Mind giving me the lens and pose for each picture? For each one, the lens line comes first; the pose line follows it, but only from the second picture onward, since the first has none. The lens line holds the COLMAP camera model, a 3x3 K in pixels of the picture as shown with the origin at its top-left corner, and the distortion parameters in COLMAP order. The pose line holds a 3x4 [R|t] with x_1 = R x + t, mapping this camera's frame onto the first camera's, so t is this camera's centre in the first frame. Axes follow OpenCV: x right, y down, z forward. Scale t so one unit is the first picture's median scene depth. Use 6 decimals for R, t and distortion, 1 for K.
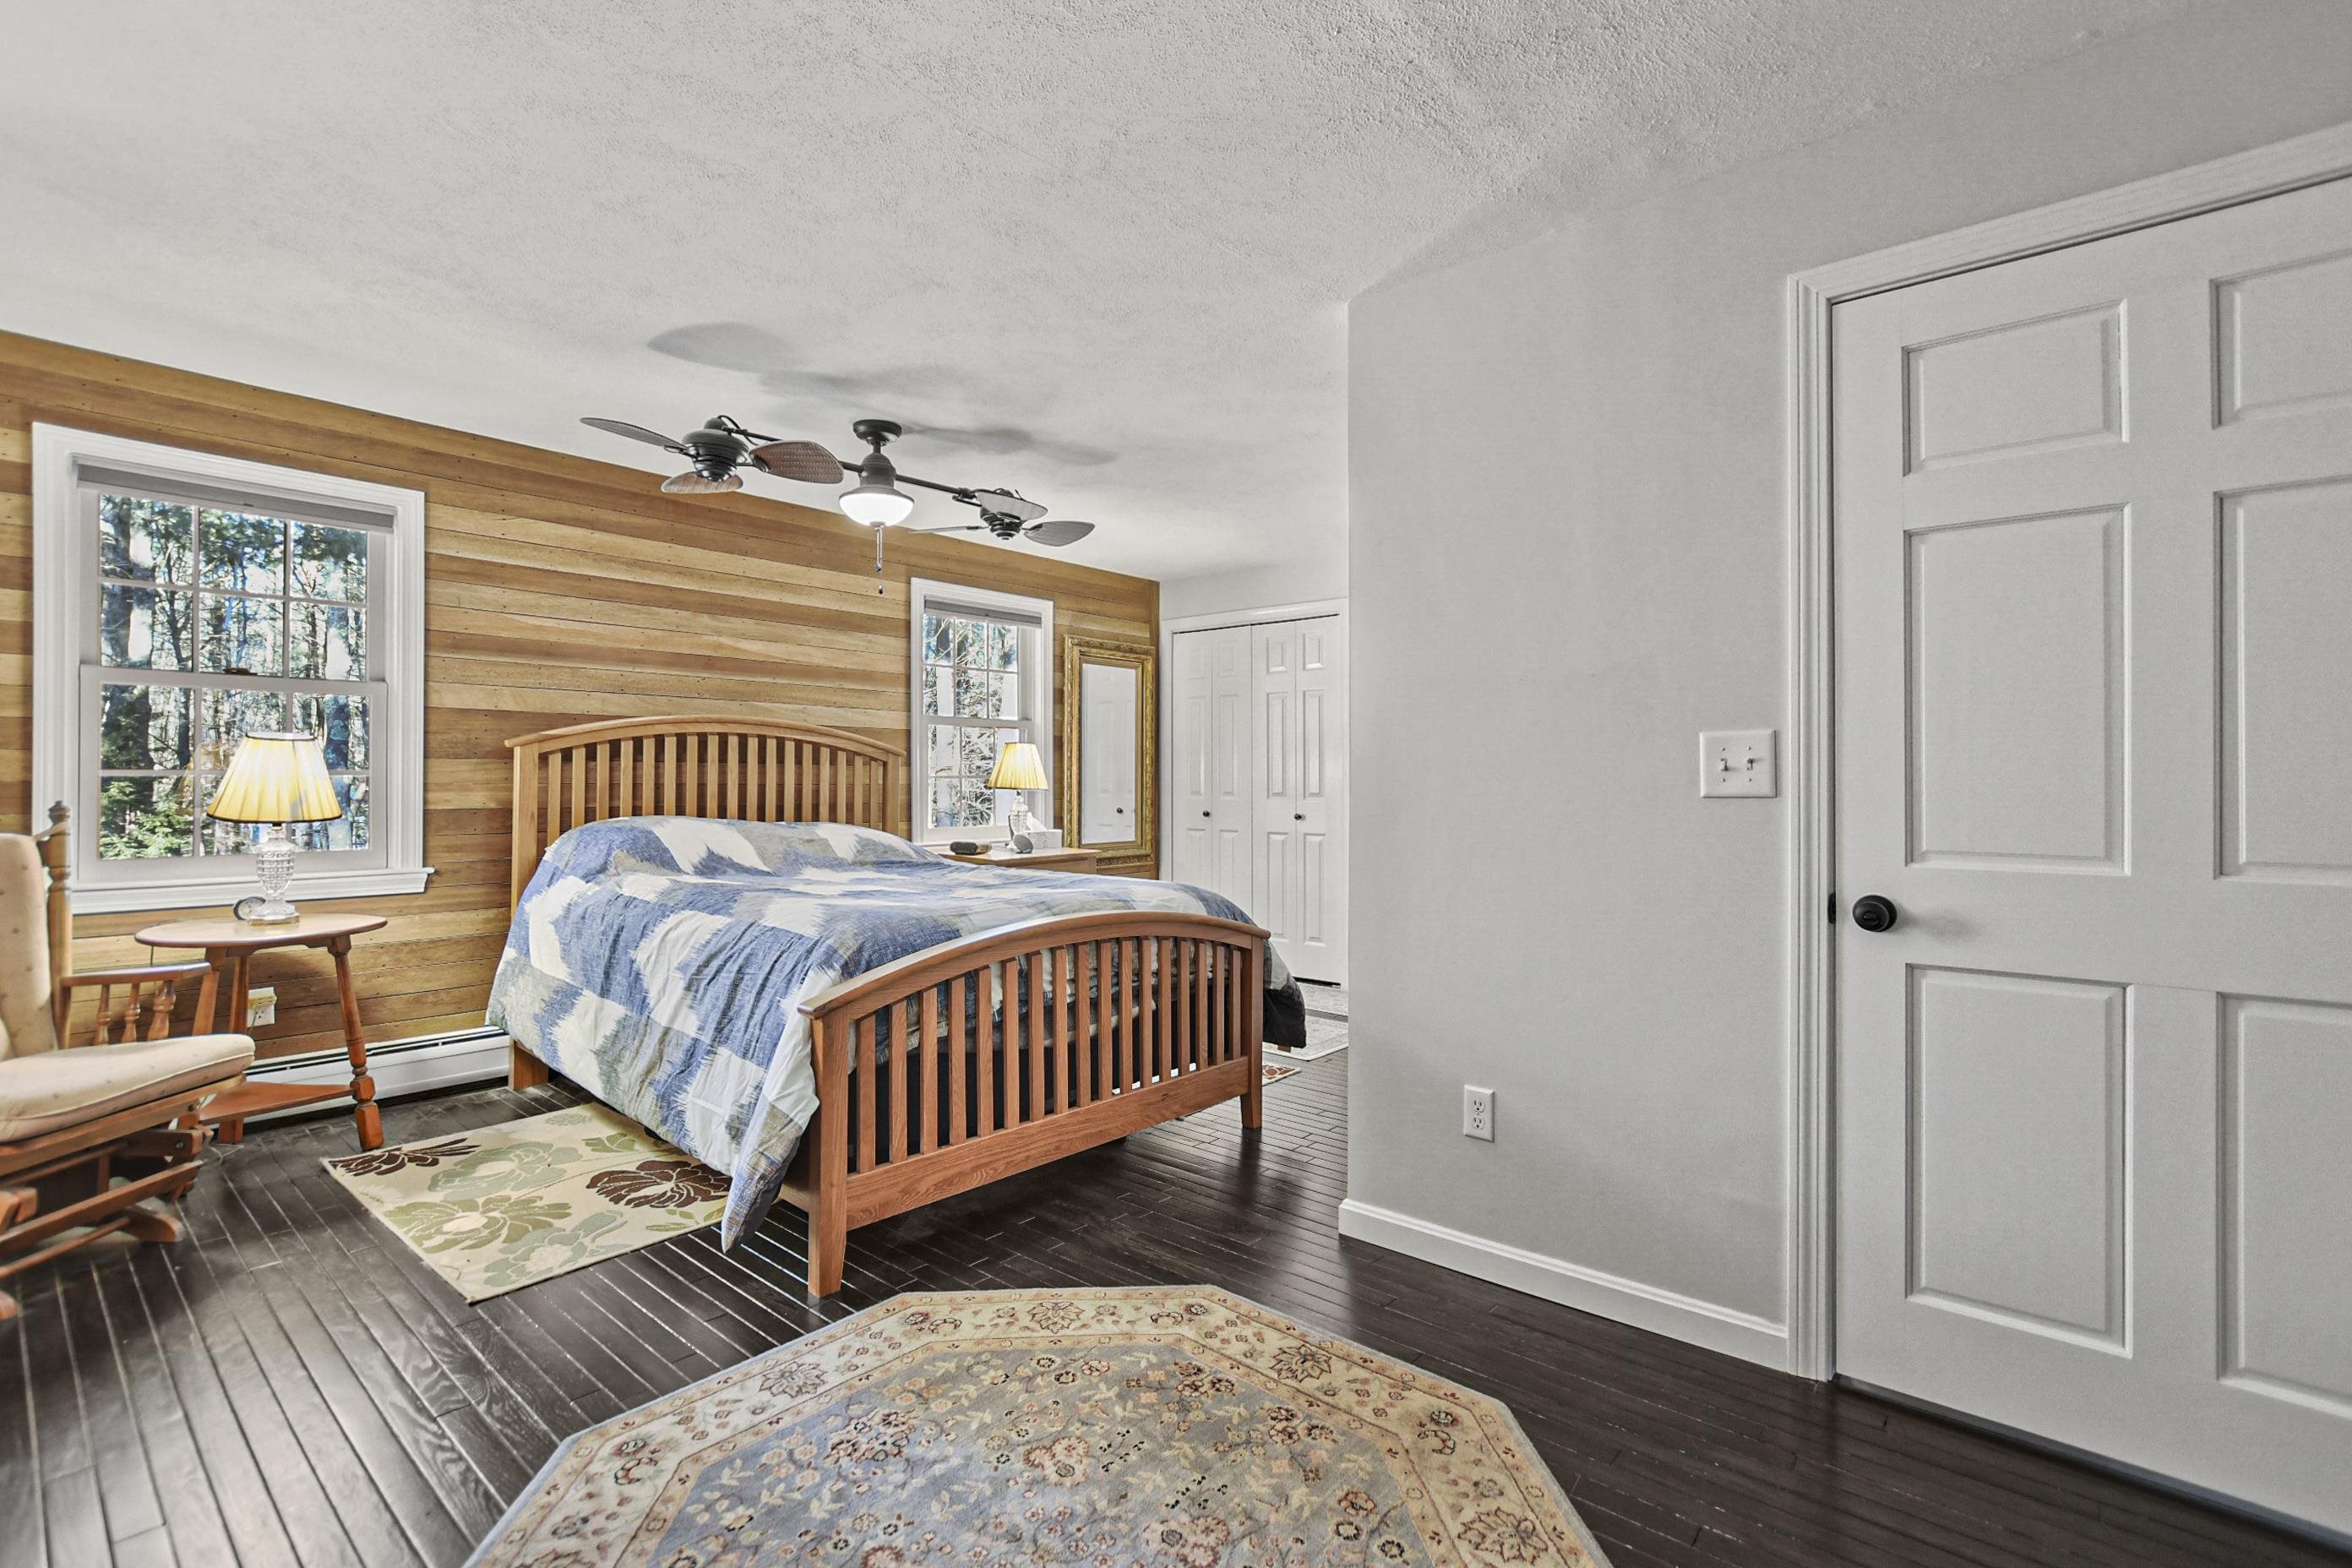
lens RADIAL K [[1060.7, 0, 1132.9], [0, 1060.7, 781.7], [0, 0, 1]] dist [-0.007014, 0.000522]
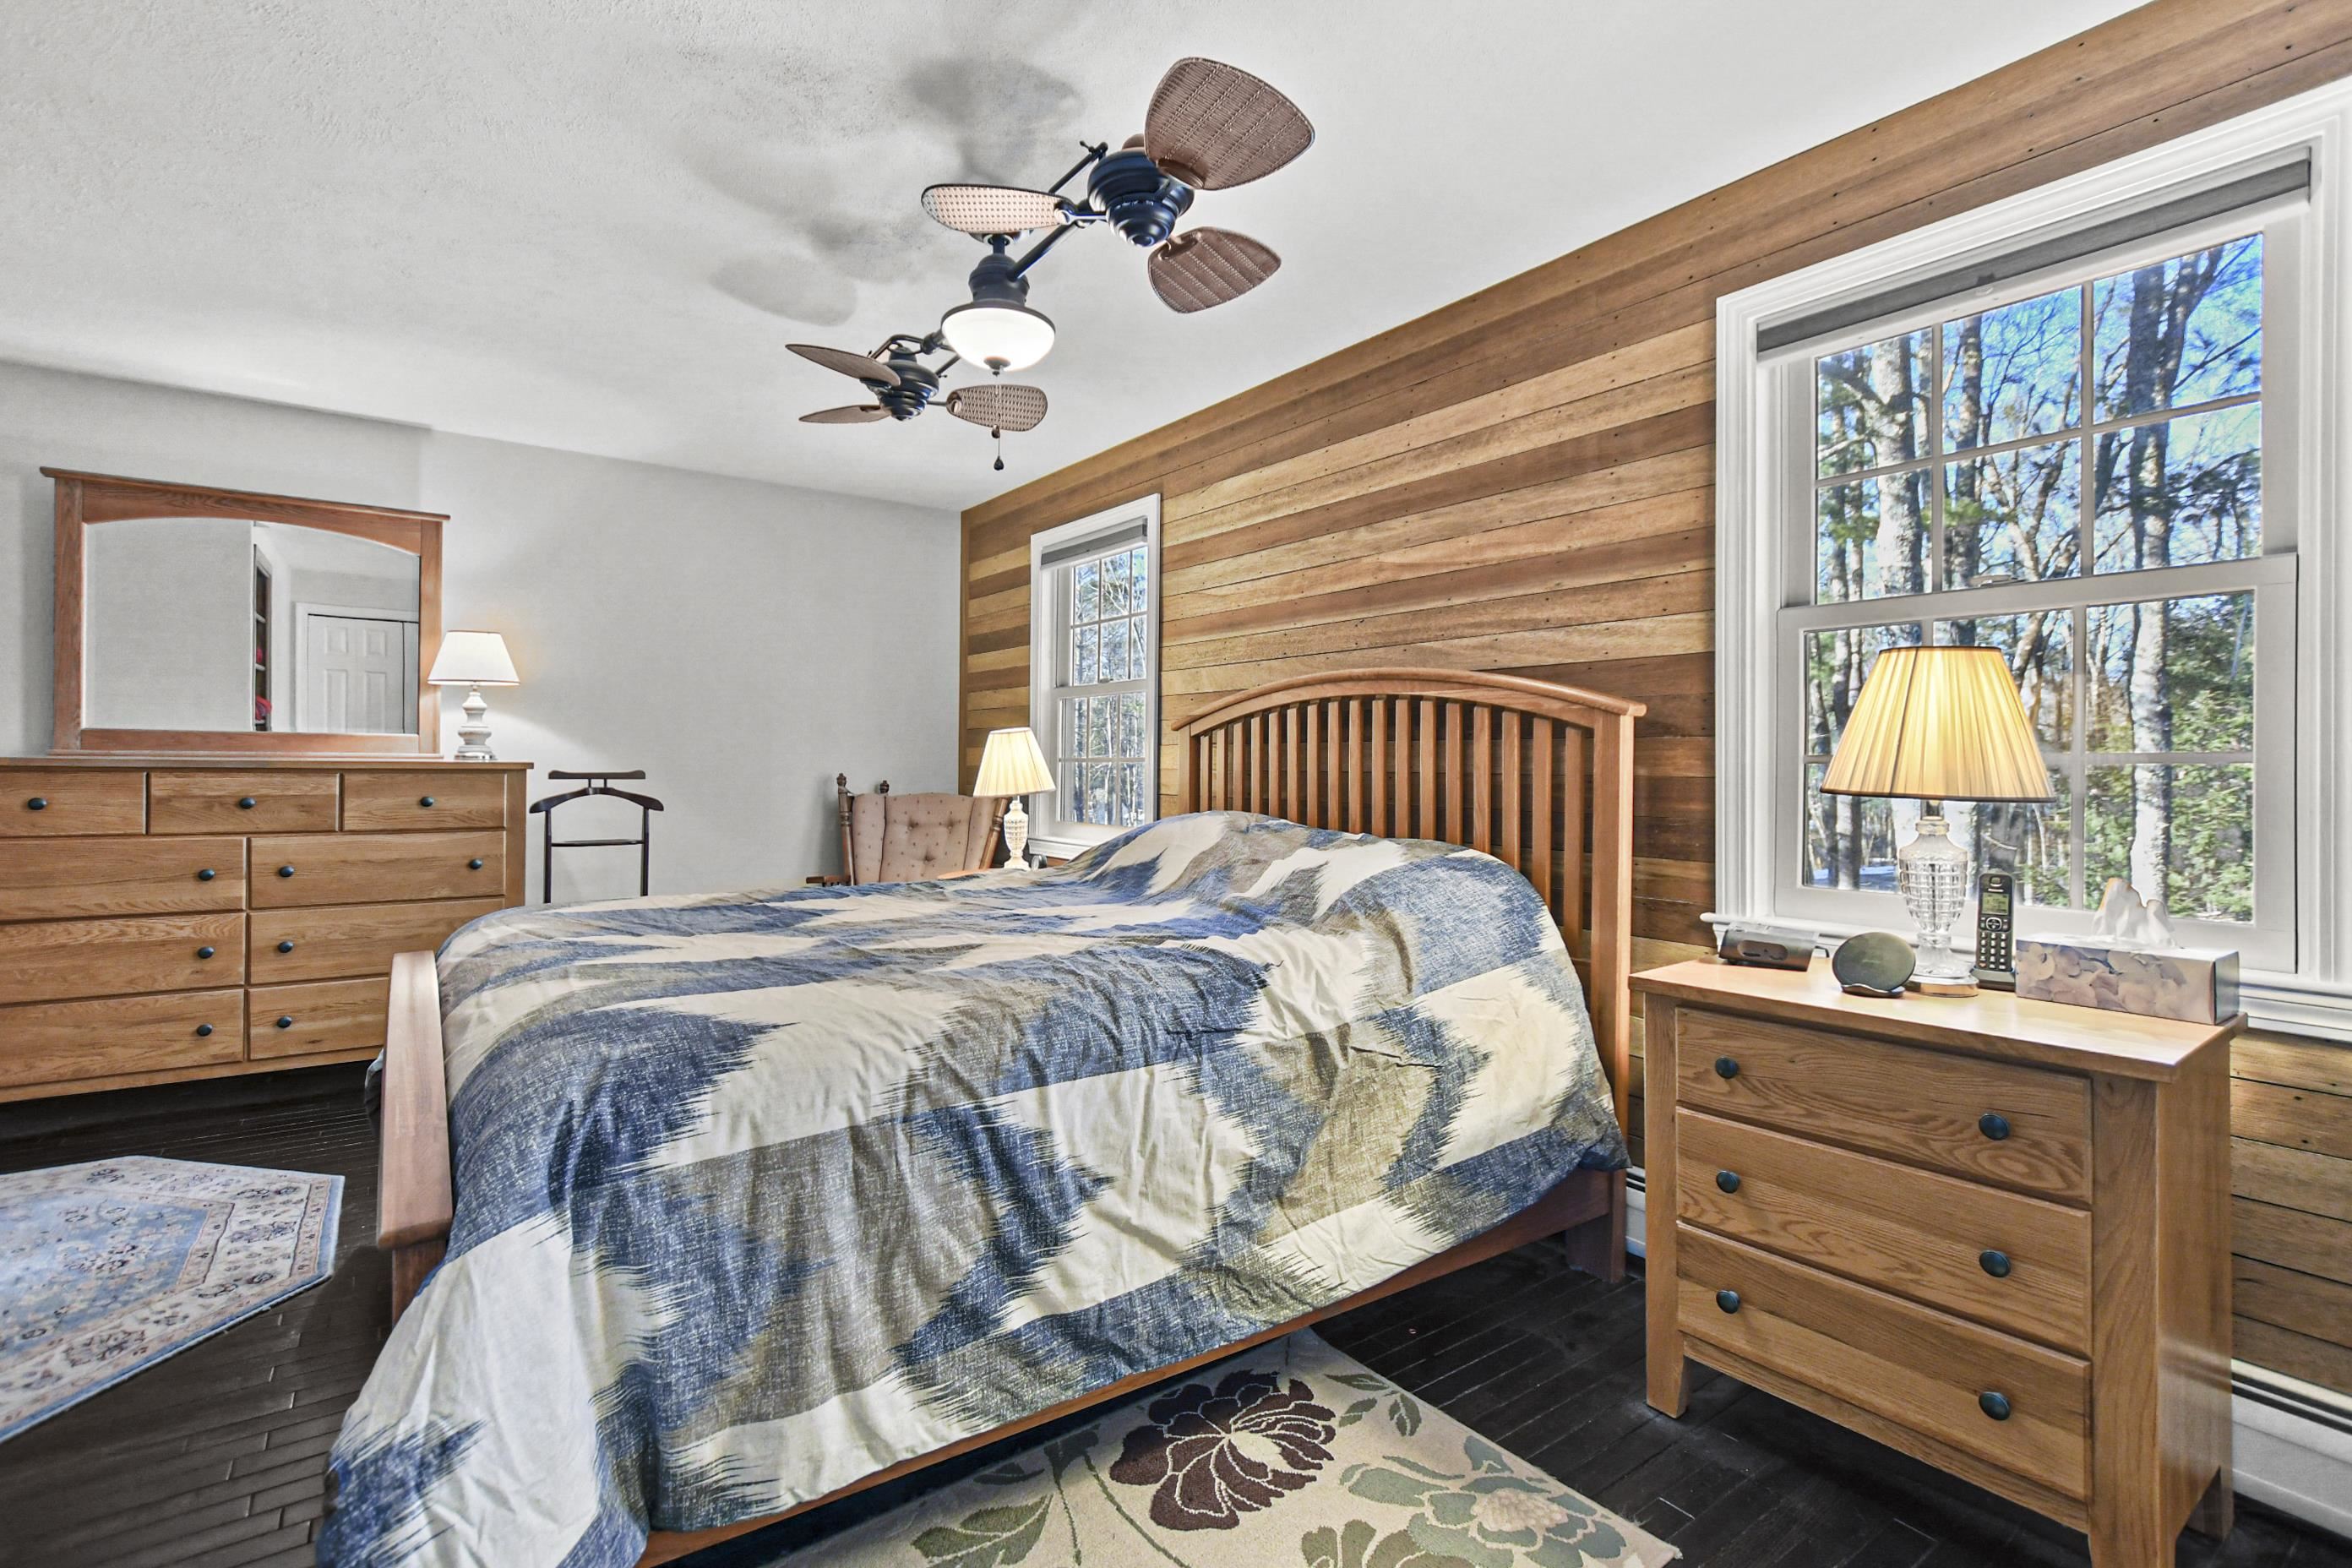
lens RADIAL K [[1060.7, 0, 1164.4], [0, 1060.7, 769.5], [0, 0, 1]] dist [-0.007014, 0.000522]
pose [[-0.206105, -0.000182, -0.978530, 0.364325], [-0.011931, 0.999926, 0.002327, 0.000494], [0.978457, 0.012154, -0.206092, 1.223369]]
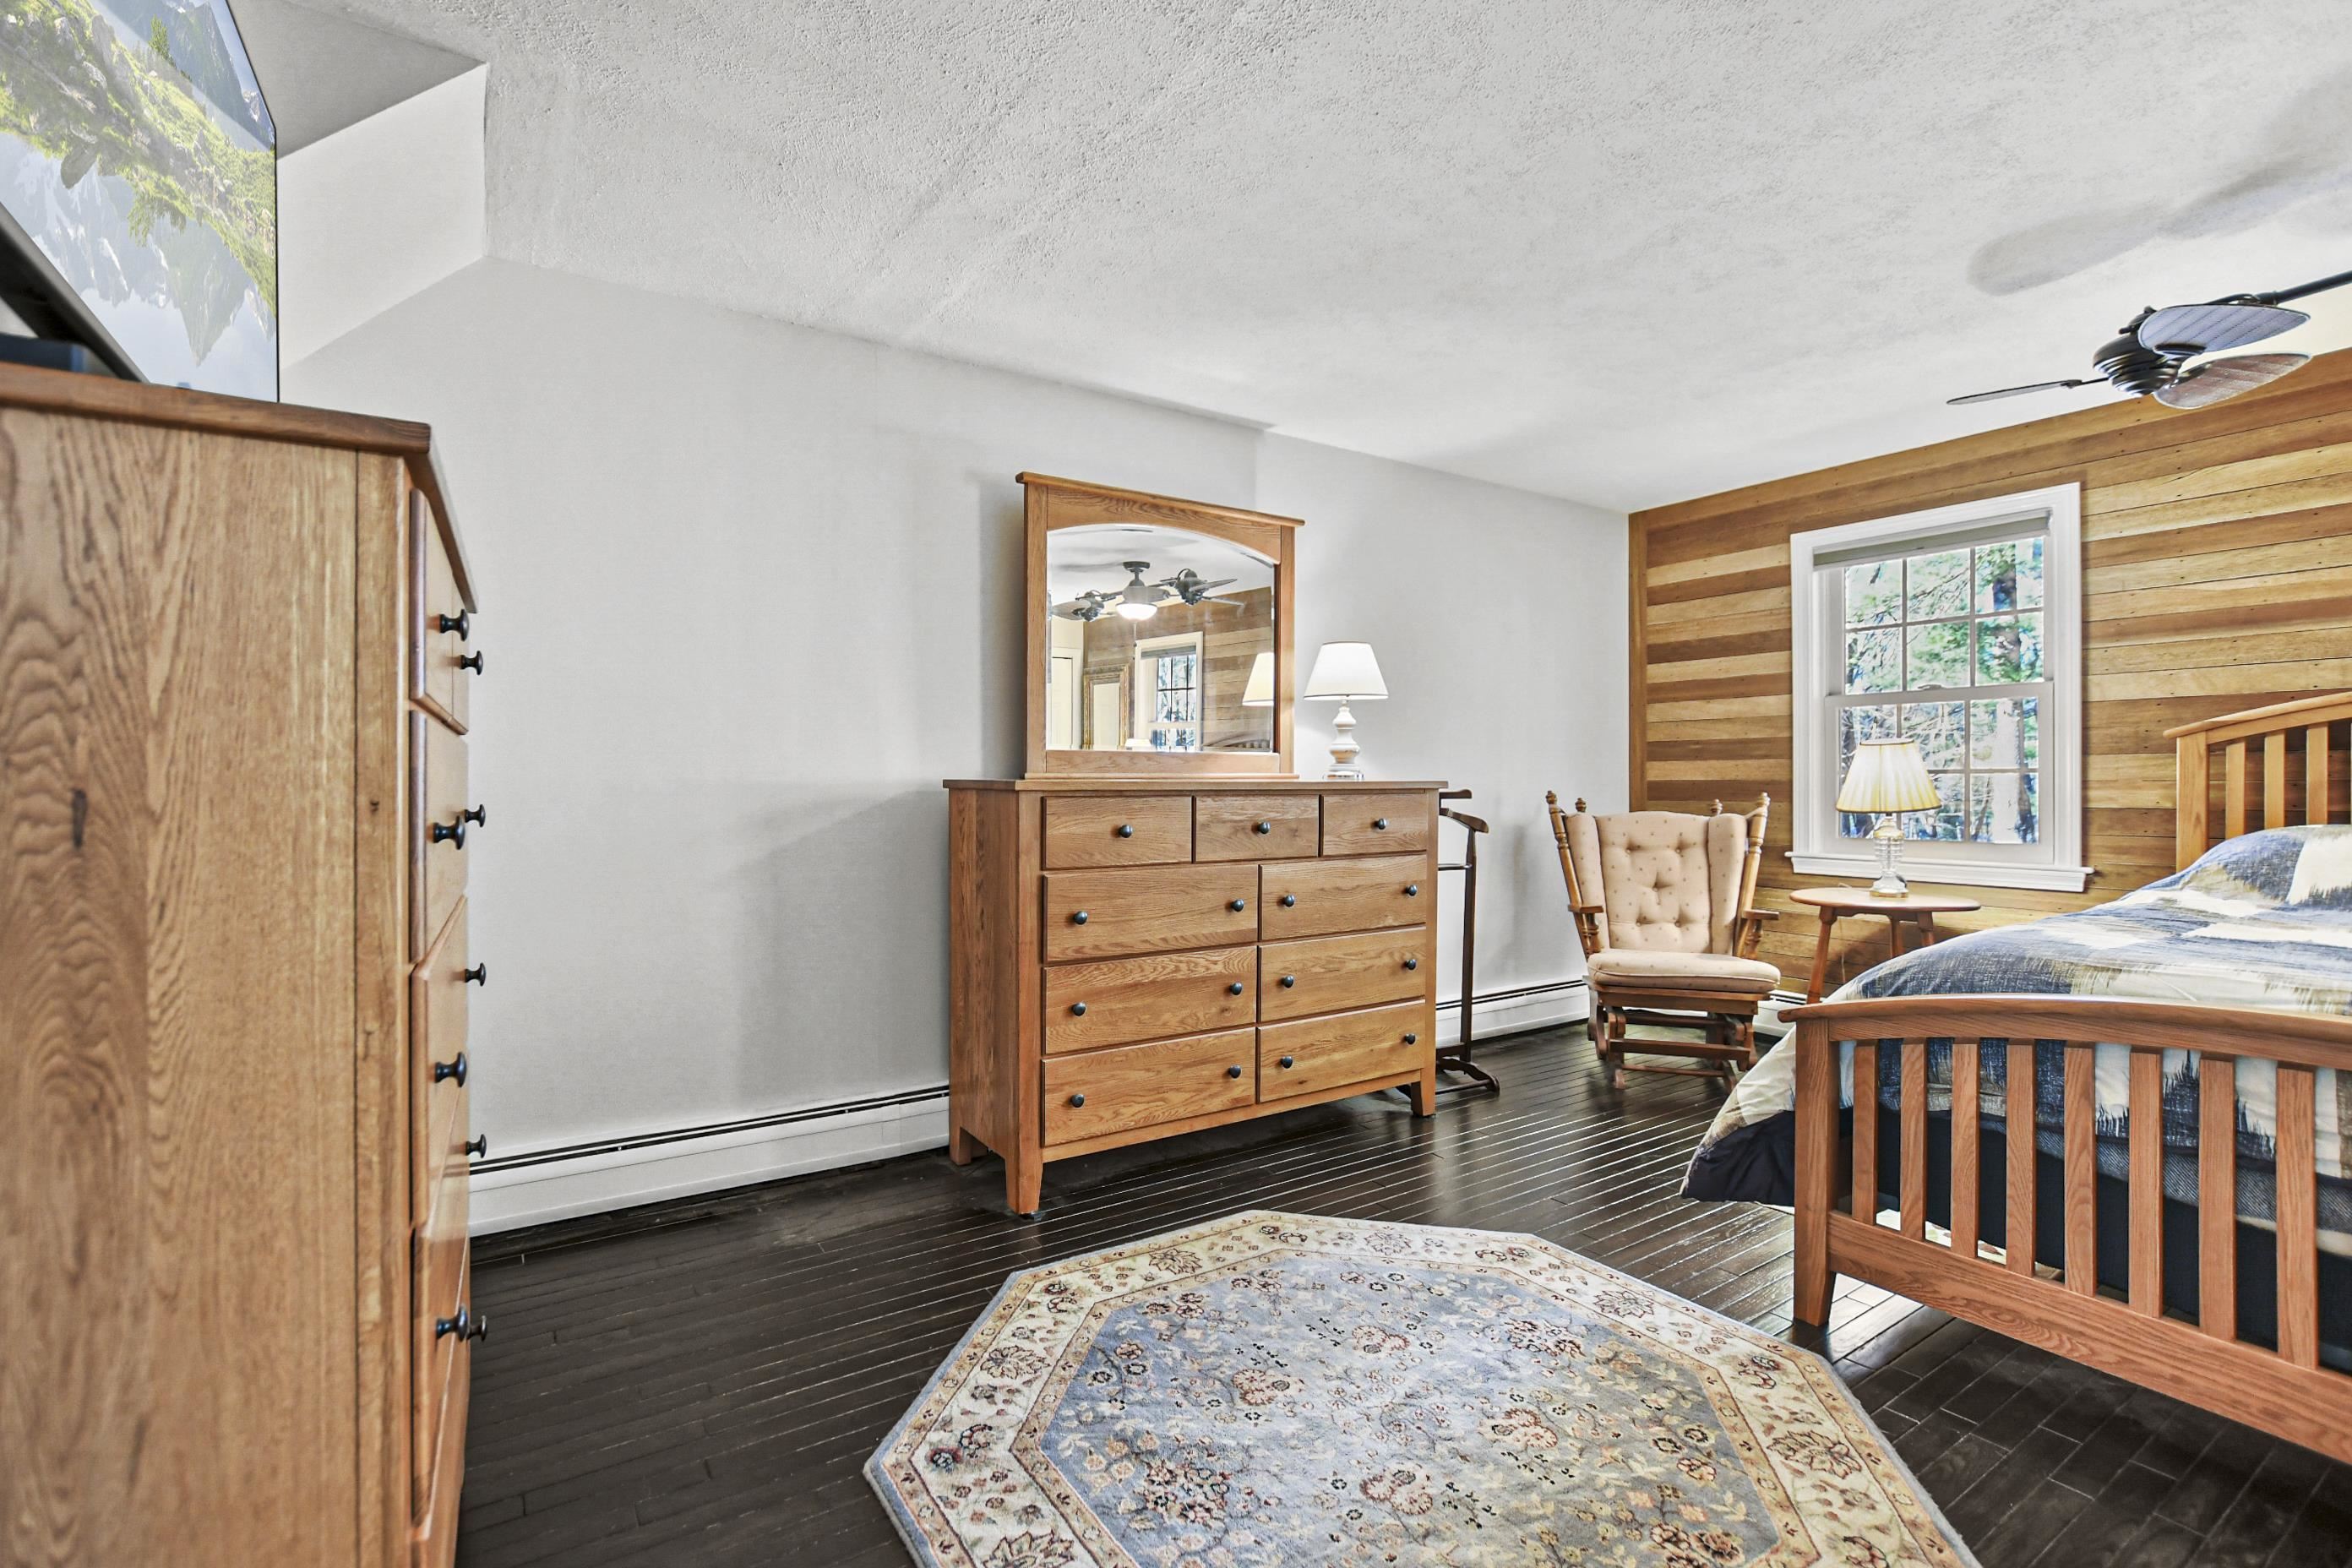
lens RADIAL K [[1060.7, 0, 1189.2], [0, 1060.7, 787.9], [0, 0, 1]] dist [-0.007014, 0.000522]
pose [[-0.244980, 0.001252, -0.969527, 0.471588], [-0.000947, 0.999998, 0.001531, 0.007682], [0.969528, 0.001293, -0.244979, 0.440898]]
